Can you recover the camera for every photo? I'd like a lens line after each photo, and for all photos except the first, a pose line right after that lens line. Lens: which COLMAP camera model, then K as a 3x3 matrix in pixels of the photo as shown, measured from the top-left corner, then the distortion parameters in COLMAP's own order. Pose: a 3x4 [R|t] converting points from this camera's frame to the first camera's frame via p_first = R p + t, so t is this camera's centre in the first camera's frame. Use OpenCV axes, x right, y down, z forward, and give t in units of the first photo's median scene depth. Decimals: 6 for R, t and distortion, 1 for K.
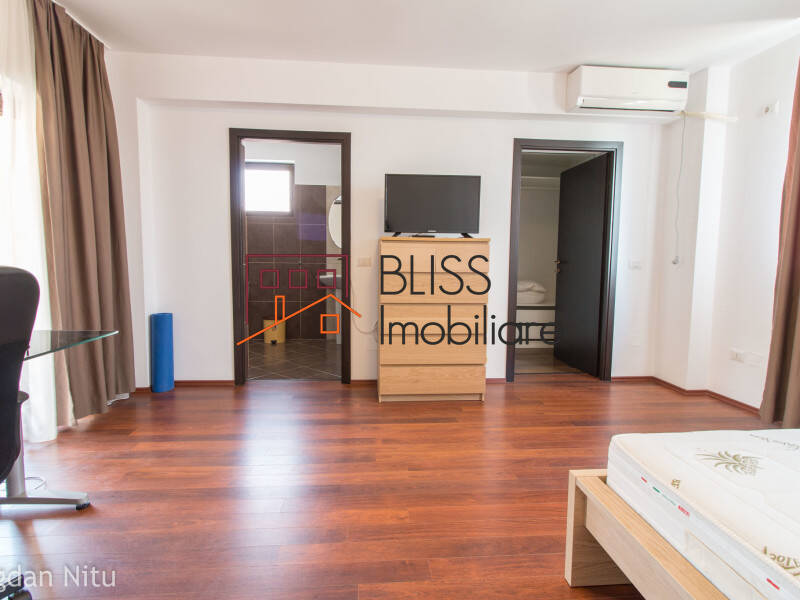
lens RADIAL K [[411.0, 0, 409.0], [0, 411.0, 293.8], [0, 0, 1]] dist [-0.002712, 0.000295]
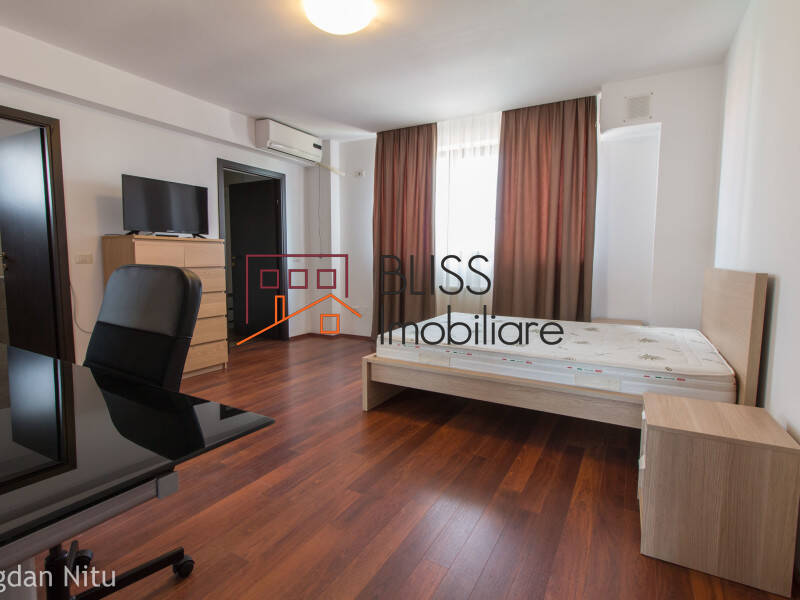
lens RADIAL K [[411.0, 0, 397.8], [0, 411.0, 297.5], [0, 0, 1]] dist [-0.002712, 0.000295]
pose [[0.560605, -0.087448, 0.823453, -0.532212], [0.071143, 0.995818, 0.057319, 0.009215], [-0.825021, 0.026449, 0.564482, -0.149134]]
